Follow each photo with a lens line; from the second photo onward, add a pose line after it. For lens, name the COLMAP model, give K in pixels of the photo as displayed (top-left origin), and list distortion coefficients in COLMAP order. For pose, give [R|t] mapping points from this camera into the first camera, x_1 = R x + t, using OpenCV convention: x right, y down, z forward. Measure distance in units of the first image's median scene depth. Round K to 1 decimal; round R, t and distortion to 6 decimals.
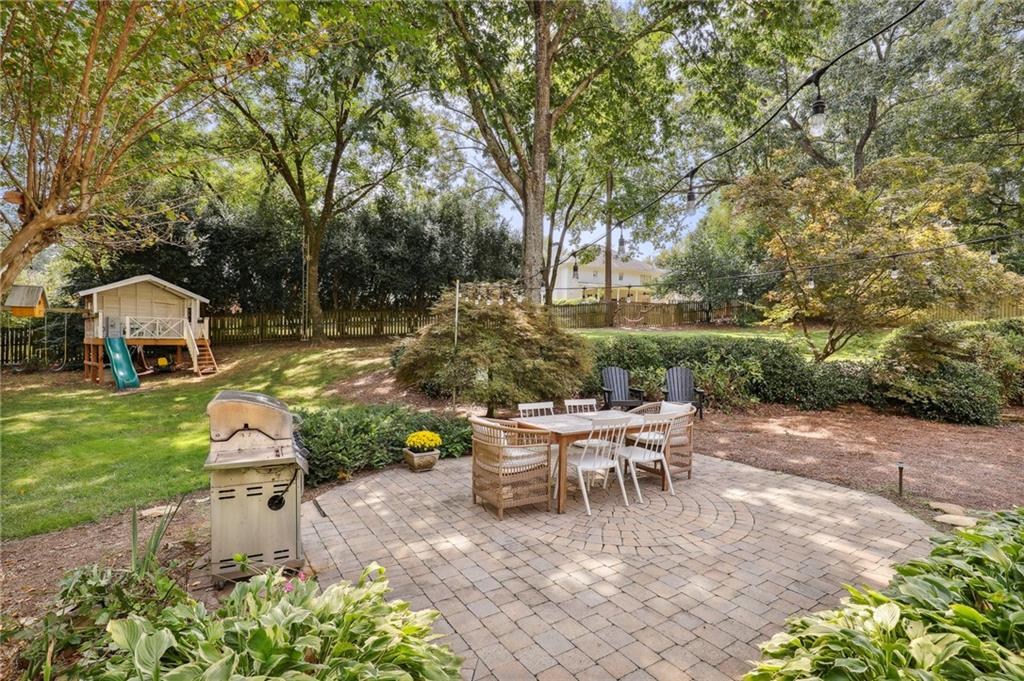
lens RADIAL K [[470.7, 0, 509.8], [0, 470.7, 335.1], [0, 0, 1]] dist [0.000721, -0.000142]
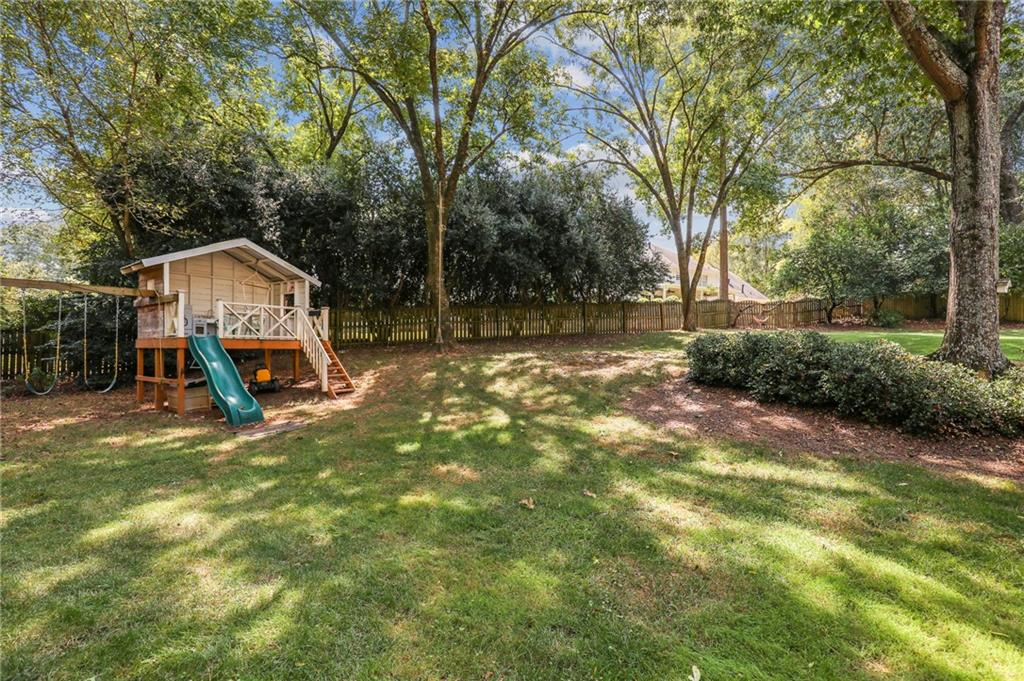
lens RADIAL K [[470.7, 0, 514.0], [0, 470.7, 349.2], [0, 0, 1]] dist [0.000721, -0.000142]
pose [[0.998244, -0.005098, 0.059016, -0.432597], [0.004649, 0.999959, 0.007750, 0.017610], [-0.059053, -0.007462, 0.998227, 0.337806]]
